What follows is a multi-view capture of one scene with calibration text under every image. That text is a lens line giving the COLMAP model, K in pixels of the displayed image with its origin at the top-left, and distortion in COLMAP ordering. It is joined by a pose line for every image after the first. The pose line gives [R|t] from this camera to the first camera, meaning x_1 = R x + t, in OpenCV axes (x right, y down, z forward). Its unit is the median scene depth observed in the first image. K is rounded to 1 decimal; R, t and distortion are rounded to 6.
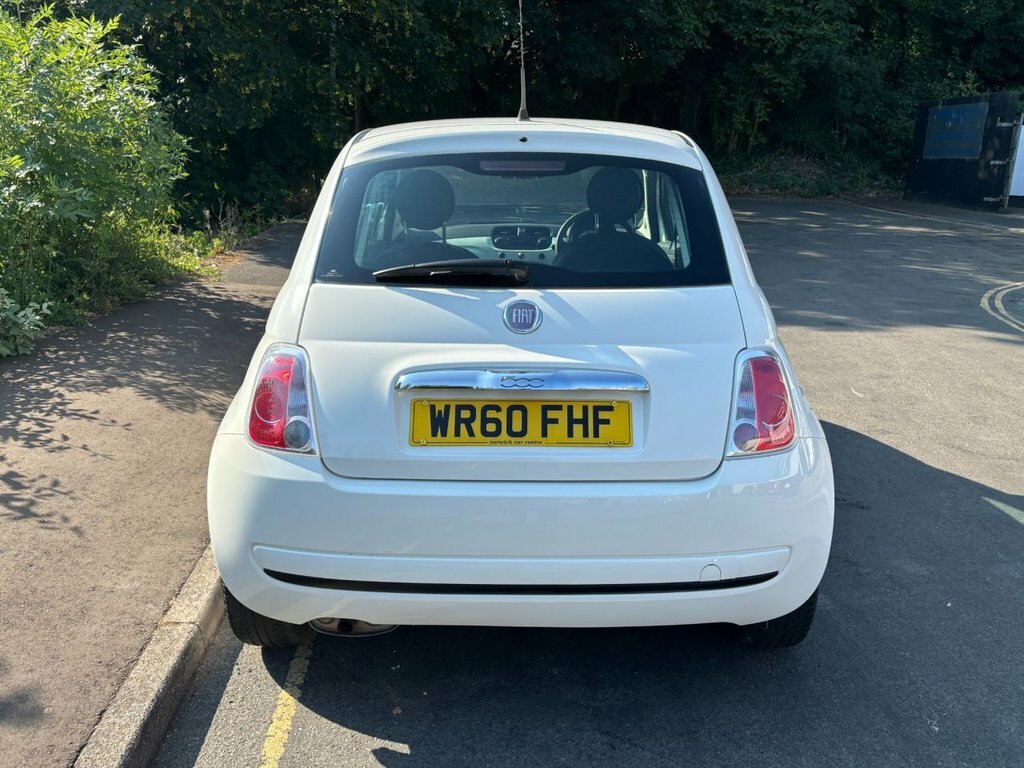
lens RADIAL K [[918.1, 0, 512.0], [0, 918.1, 384.0], [0, 0, 1]] dist [0.054906, -0.008287]
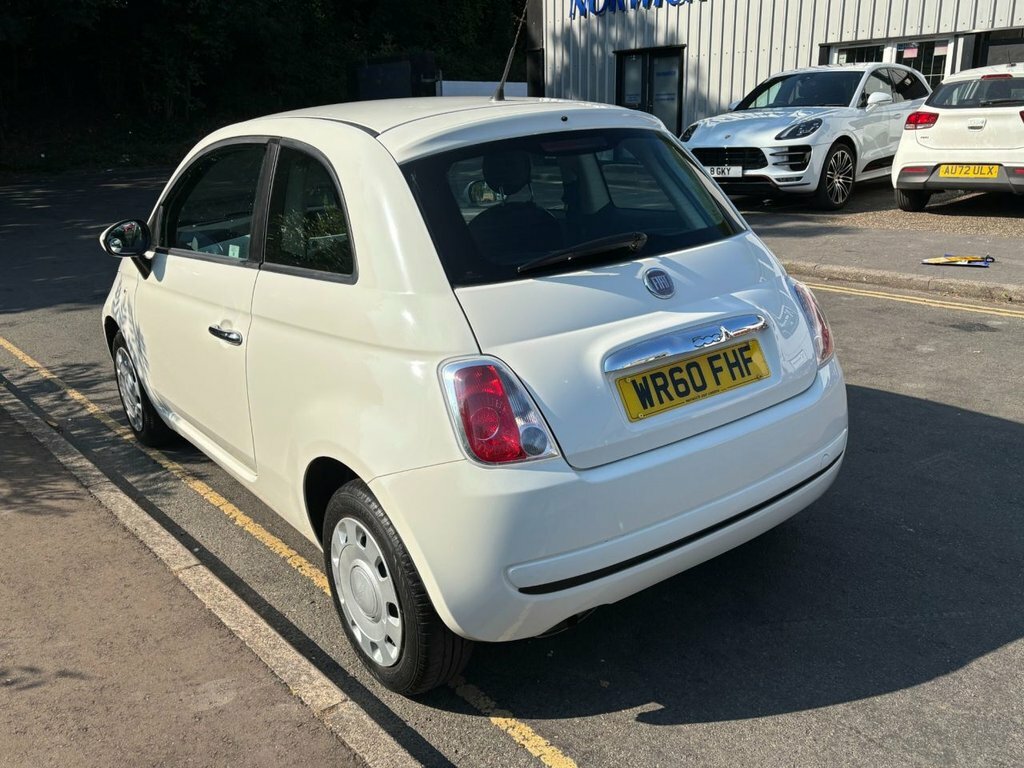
lens RADIAL K [[918.1, 0, 512.0], [0, 918.1, 384.0], [0, 0, 1]] dist [0.054906, -0.008287]
pose [[0.803209, -0.228792, 0.550009, -0.769103], [0.207366, 0.972942, 0.101894, -0.107437], [-0.558440, 0.032211, 0.828920, 0.214516]]
